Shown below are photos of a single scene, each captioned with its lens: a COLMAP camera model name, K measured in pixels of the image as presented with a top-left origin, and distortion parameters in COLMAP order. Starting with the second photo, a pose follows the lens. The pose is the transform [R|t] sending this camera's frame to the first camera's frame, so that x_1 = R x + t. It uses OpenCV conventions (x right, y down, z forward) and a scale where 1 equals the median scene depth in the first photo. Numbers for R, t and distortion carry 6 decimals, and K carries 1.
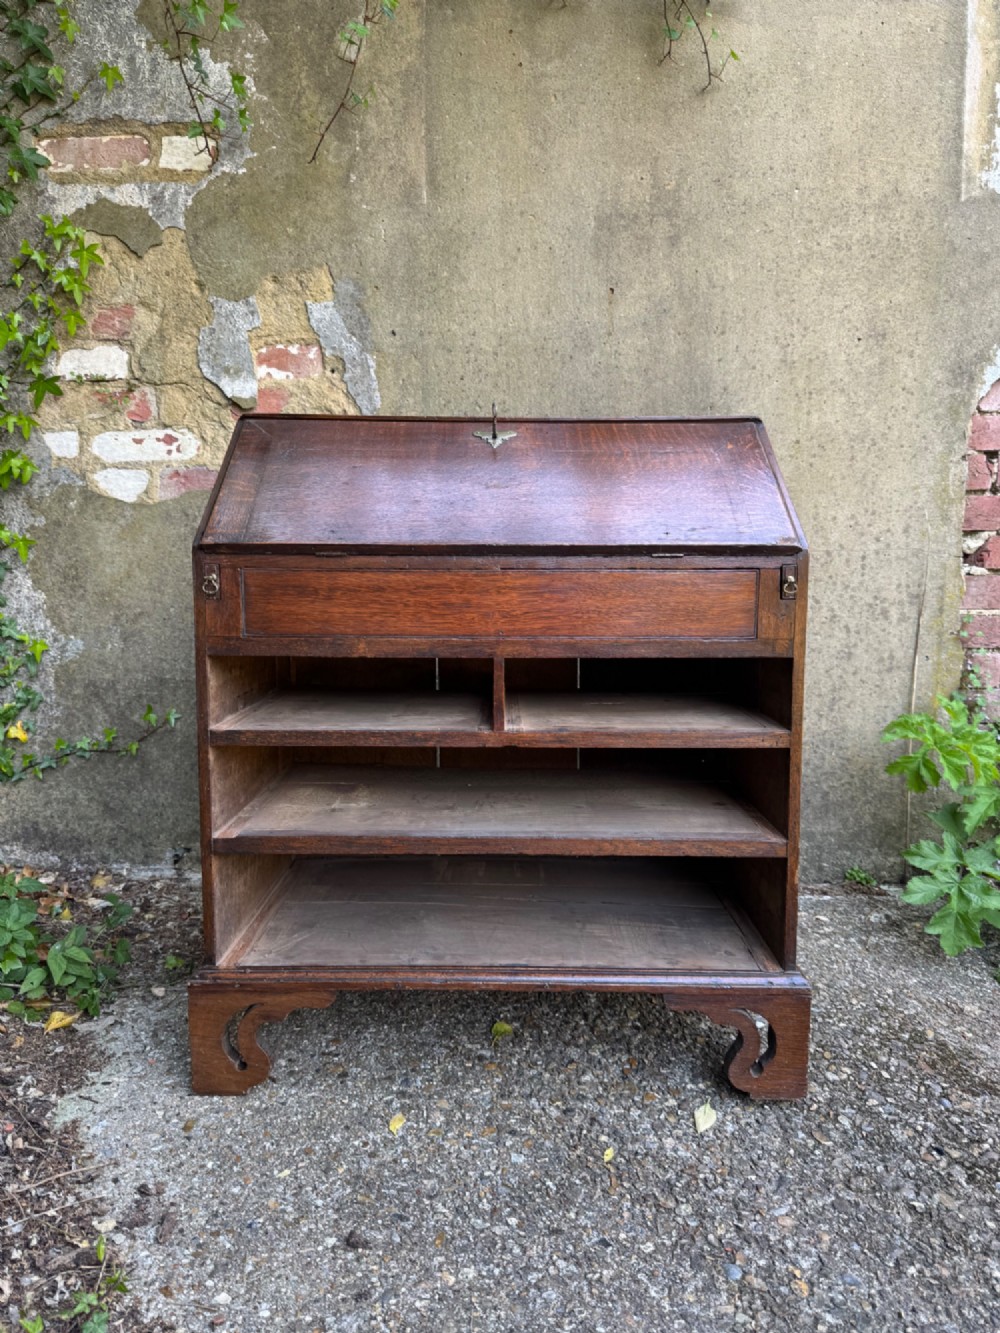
lens RADIAL K [[954.5, 0, 500.1], [0, 954.5, 676.2], [0, 0, 1]] dist [0.005245, -0.015304]
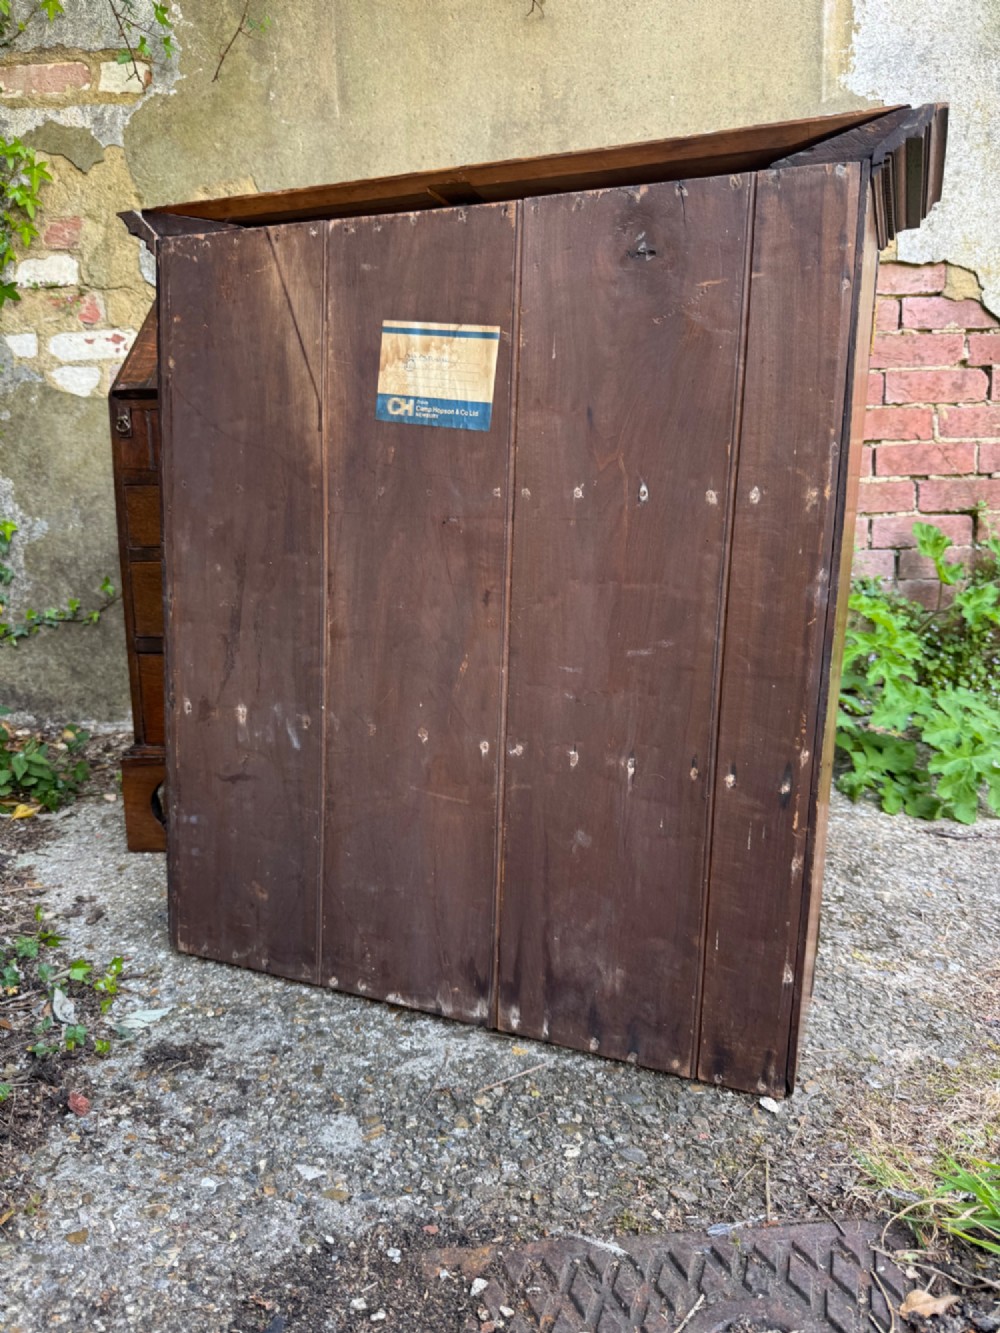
lens RADIAL K [[954.5, 0, 497.5], [0, 954.5, 673.9], [0, 0, 1]] dist [0.005245, -0.015304]
pose [[0.999761, -0.017853, -0.012590, 0.111033], [0.018354, 0.998997, 0.040853, 0.111001], [0.011848, -0.041074, 0.999086, -0.135075]]
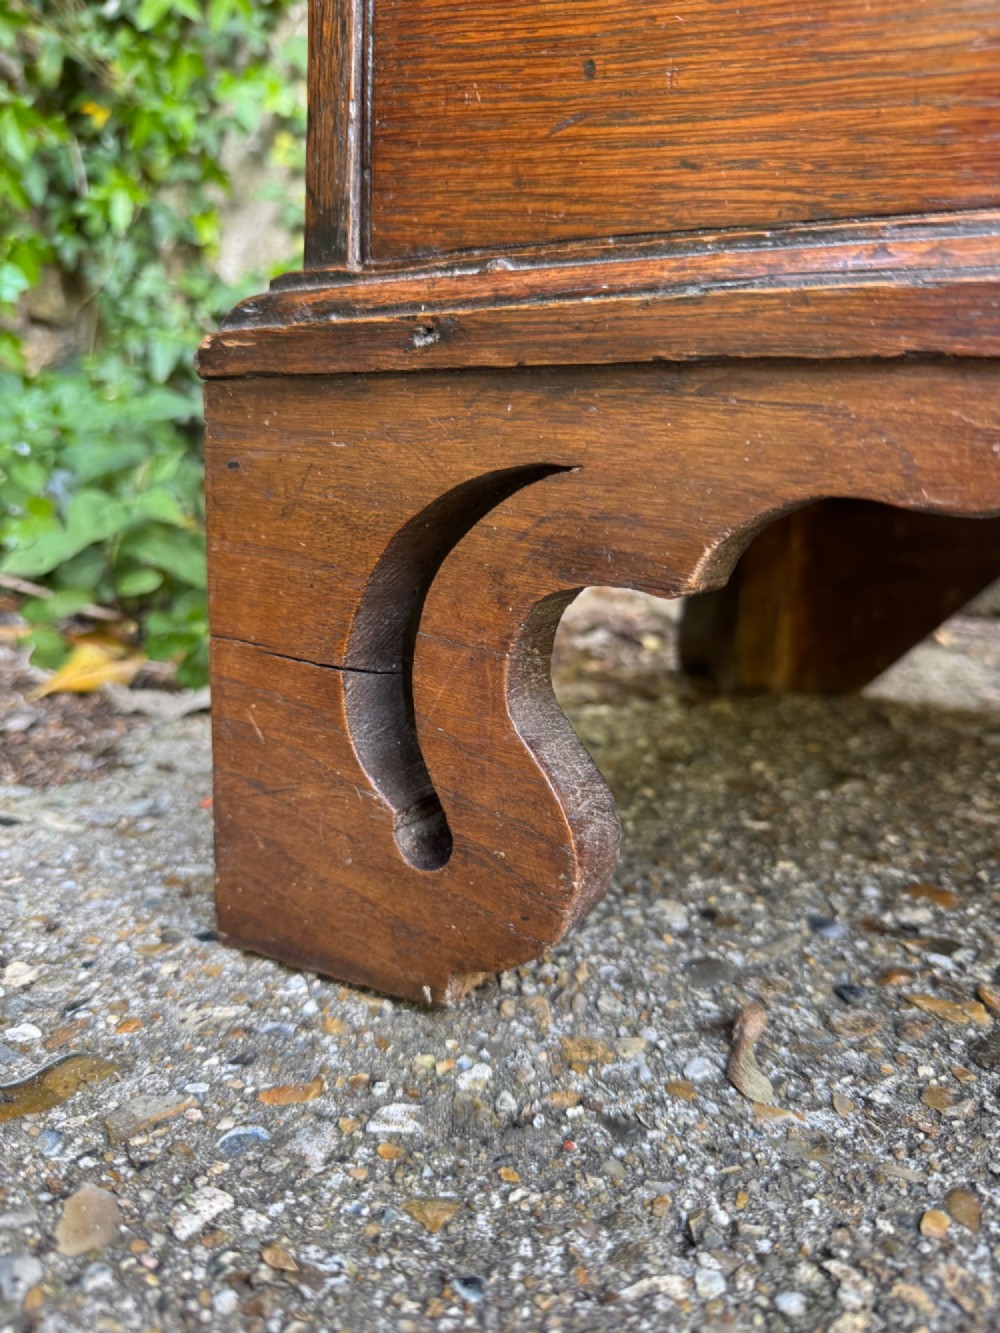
lens RADIAL K [[994.9, 0, 499.2], [0, 994.9, 674.5], [0, 0, 1]] dist [-0.044302, 0.009143]
pose [[0.878253, 0.116414, -0.463810, -0.115940], [-0.089748, 0.992807, 0.079246, 0.235343], [0.469699, -0.027972, 0.882383, 0.550803]]
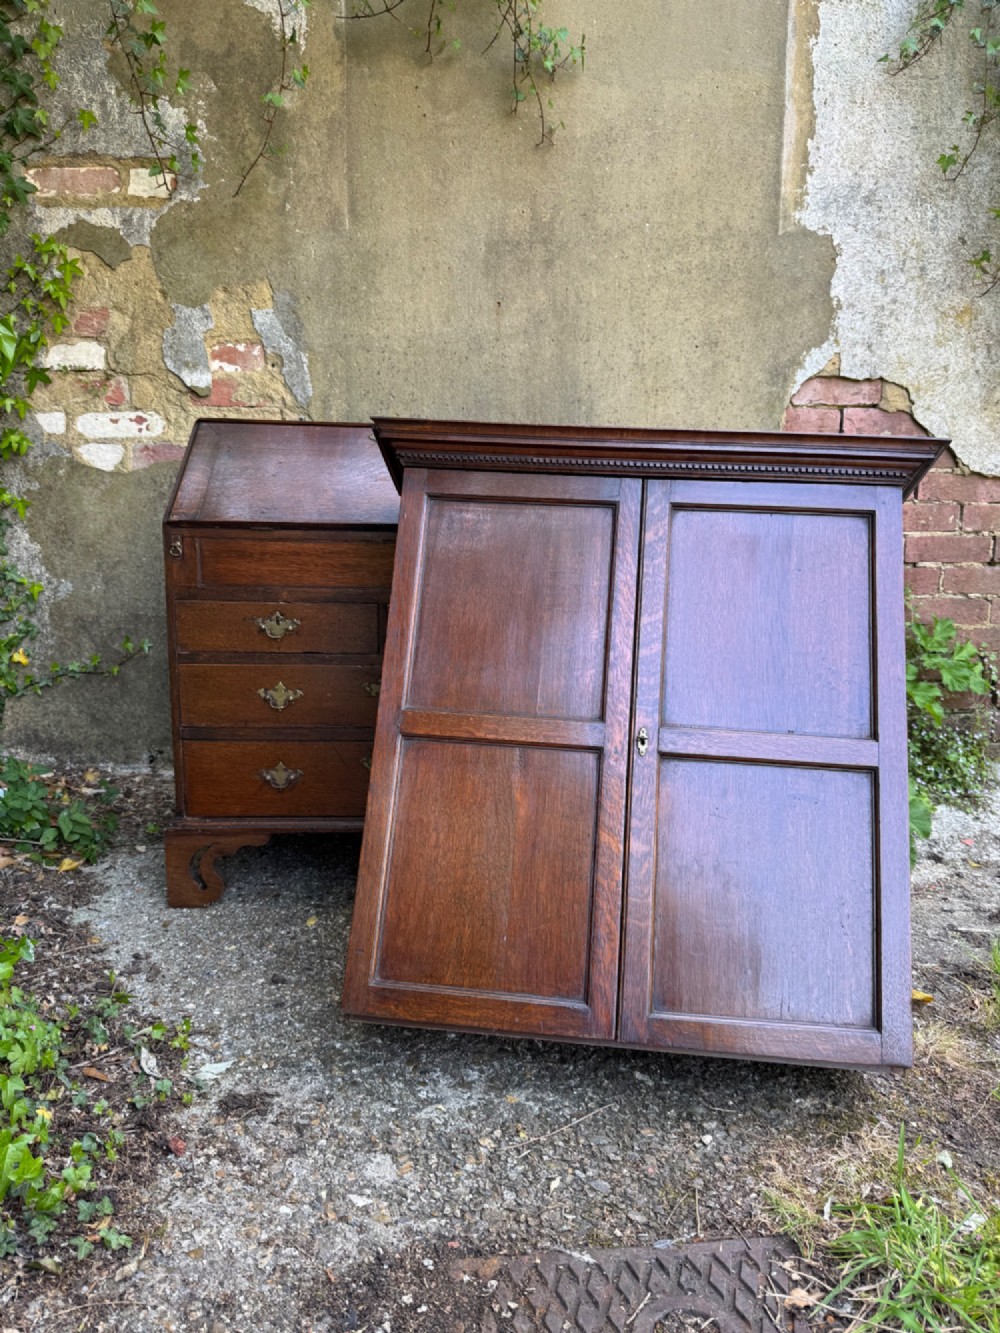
lens RADIAL K [[954.5, 0, 500.6], [0, 954.5, 672.0], [0, 0, 1]] dist [0.005245, -0.015304]
pose [[0.999452, 0.003993, 0.032872, 0.081696], [-0.005998, 0.998111, 0.061142, -0.001763], [-0.032565, -0.061306, 0.997588, -0.271978]]
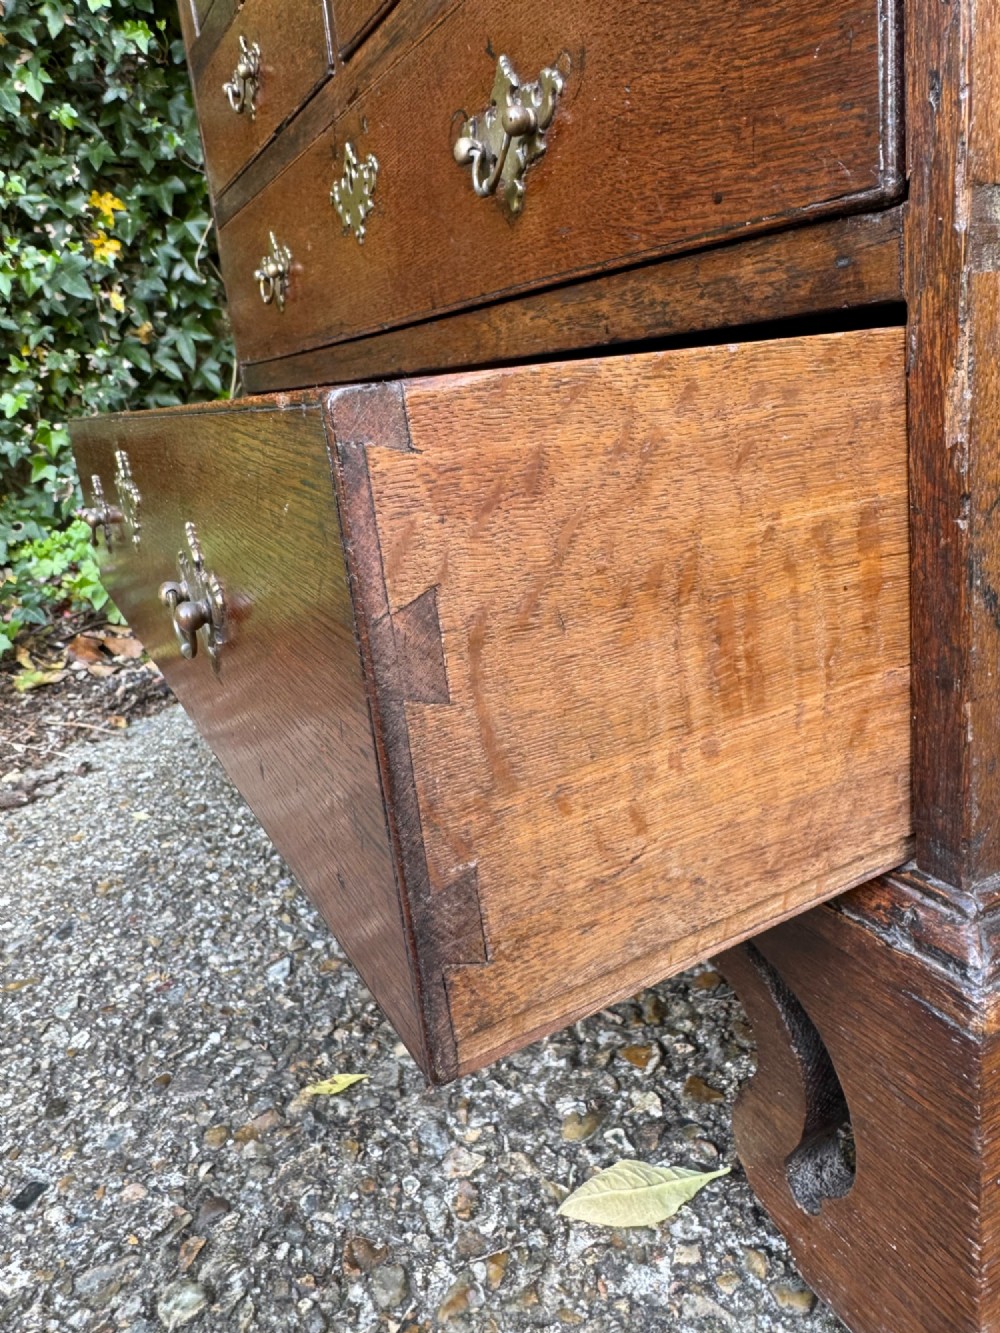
lens RADIAL K [[954.5, 0, 496.7], [0, 954.5, 593.4], [0, 0, 1]] dist [0.005245, -0.015304]
pose [[0.448490, 0.150325, -0.881056, 0.281244], [0.008917, 0.984953, 0.172591, 0.136931], [0.893743, -0.085262, 0.440401, 0.537300]]
